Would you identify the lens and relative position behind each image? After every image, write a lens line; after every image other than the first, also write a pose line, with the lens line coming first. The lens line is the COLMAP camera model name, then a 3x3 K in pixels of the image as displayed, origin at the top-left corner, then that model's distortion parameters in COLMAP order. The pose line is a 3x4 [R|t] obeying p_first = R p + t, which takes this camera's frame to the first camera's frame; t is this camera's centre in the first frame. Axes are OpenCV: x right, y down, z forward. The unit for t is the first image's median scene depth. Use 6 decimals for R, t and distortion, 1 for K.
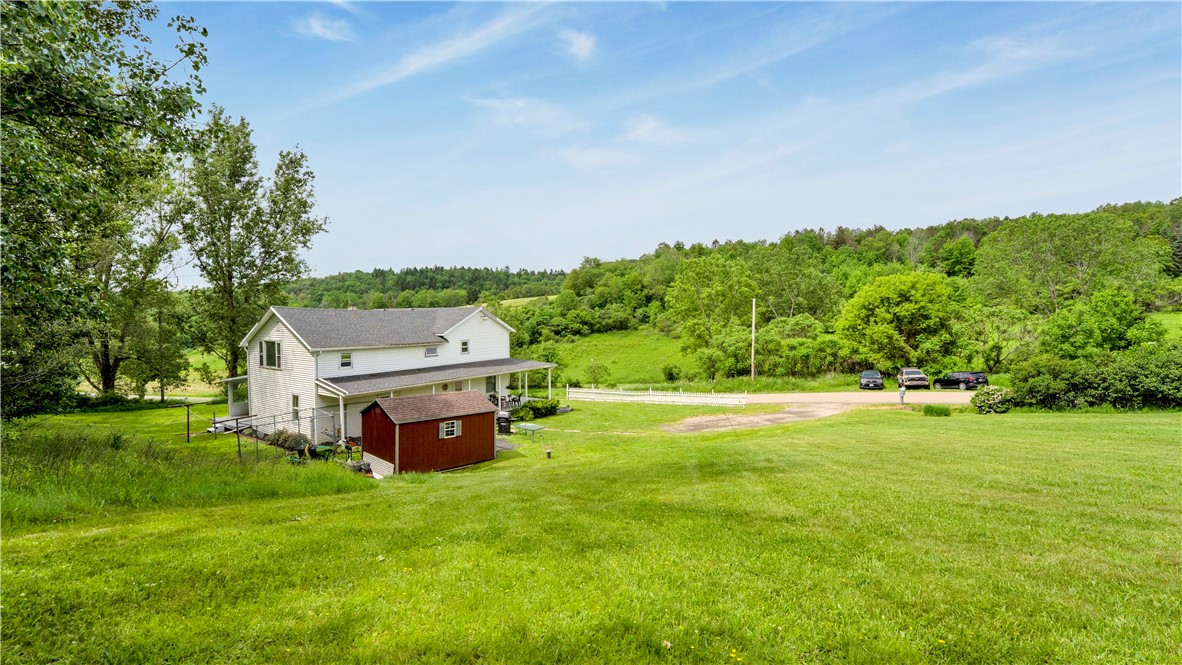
lens RADIAL K [[488.8, 0, 583.6], [0, 488.8, 332.8], [0, 0, 1]] dist [-0.034778, 0.005536]
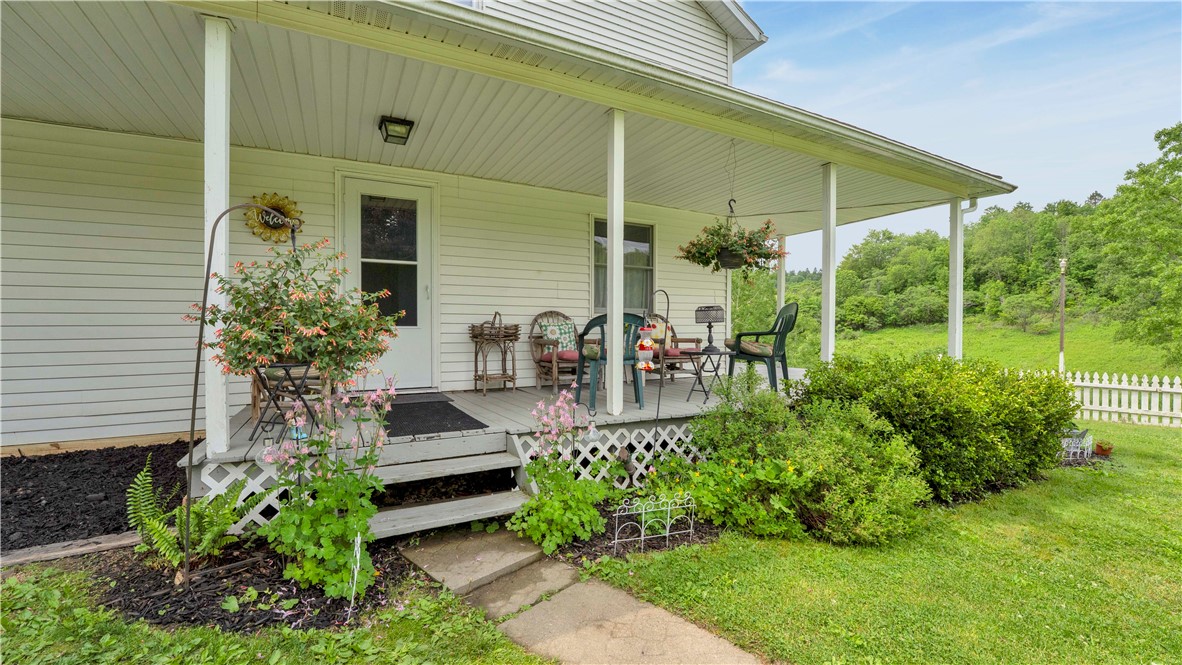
lens RADIAL K [[488.8, 0, 583.6], [0, 488.8, 332.8], [0, 0, 1]] dist [-0.034778, 0.005536]
pose [[0.874494, 0.016017, -0.484772, -0.023275], [-0.025237, 0.999603, -0.012499, 0.028058], [0.484379, 0.023165, 0.874551, 0.174610]]
